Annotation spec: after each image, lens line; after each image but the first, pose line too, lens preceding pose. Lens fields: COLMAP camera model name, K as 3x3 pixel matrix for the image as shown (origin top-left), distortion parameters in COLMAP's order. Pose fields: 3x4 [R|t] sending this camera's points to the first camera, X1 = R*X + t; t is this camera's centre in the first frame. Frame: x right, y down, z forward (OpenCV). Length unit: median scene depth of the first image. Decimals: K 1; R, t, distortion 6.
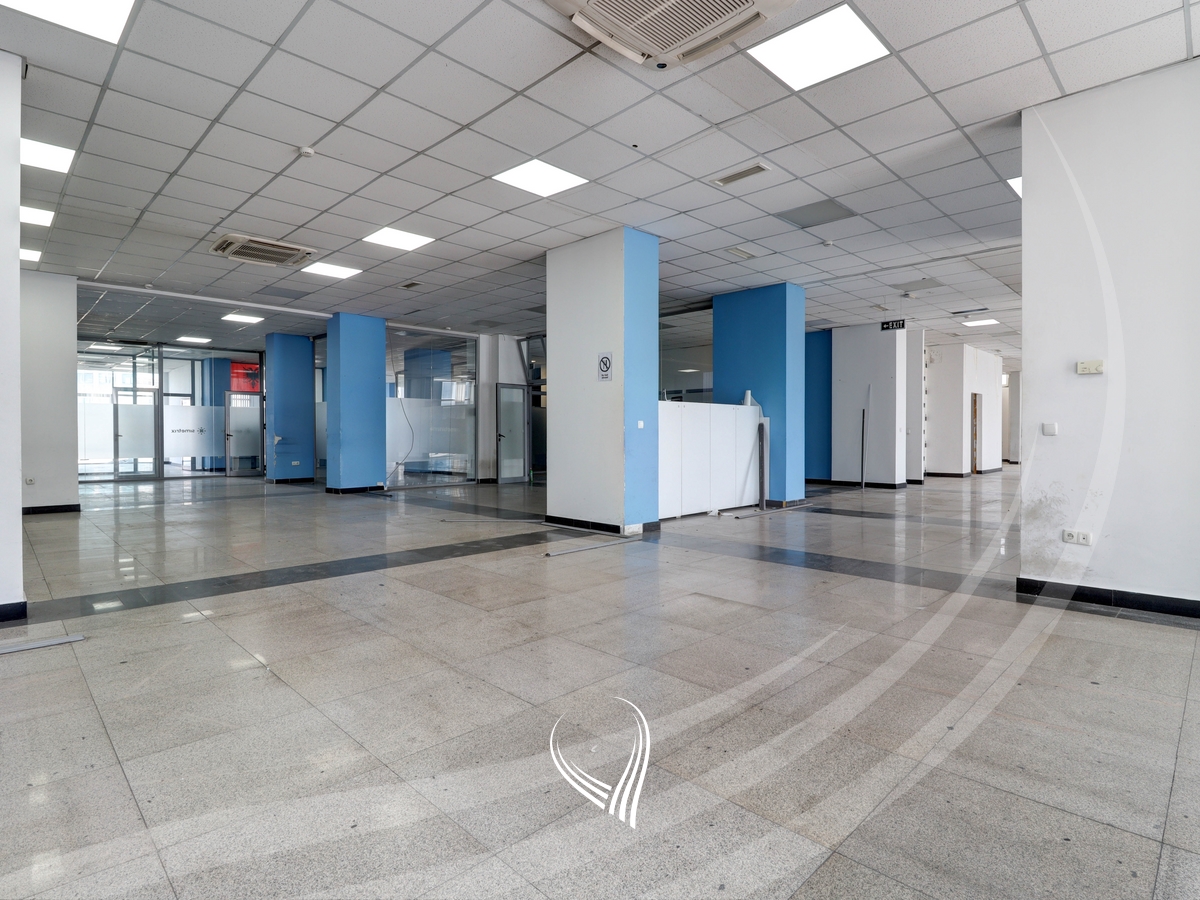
lens RADIAL K [[628.8, 0, 600.6], [0, 628.8, 442.8], [0, 0, 1]] dist [-0.007510, -0.007464]
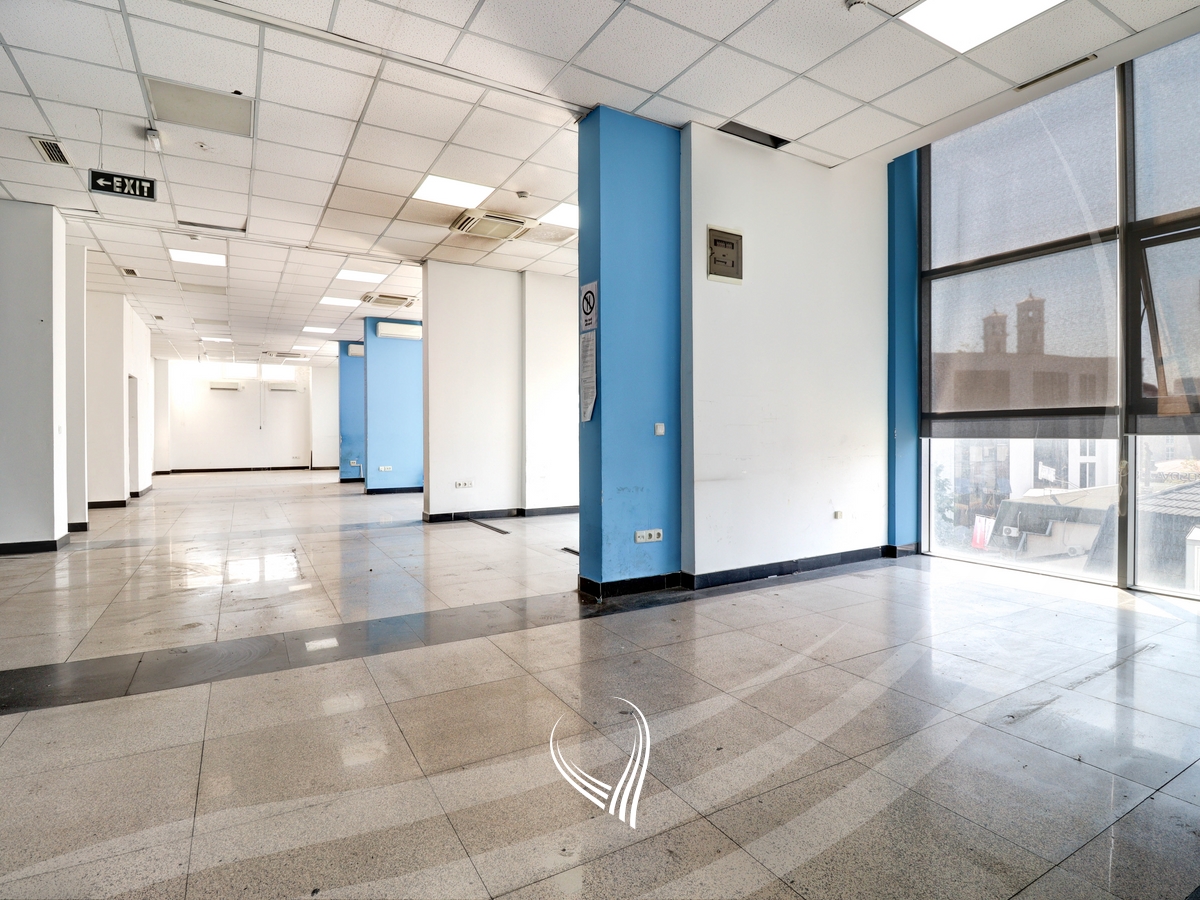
lens RADIAL K [[628.8, 0, 609.8], [0, 628.8, 444.8], [0, 0, 1]] dist [-0.007510, -0.007464]
pose [[0.242217, -0.008083, 0.970188, 0.129056], [0.008257, 0.999946, 0.006269, -0.008944], [-0.970187, 0.006492, 0.242271, 0.567374]]
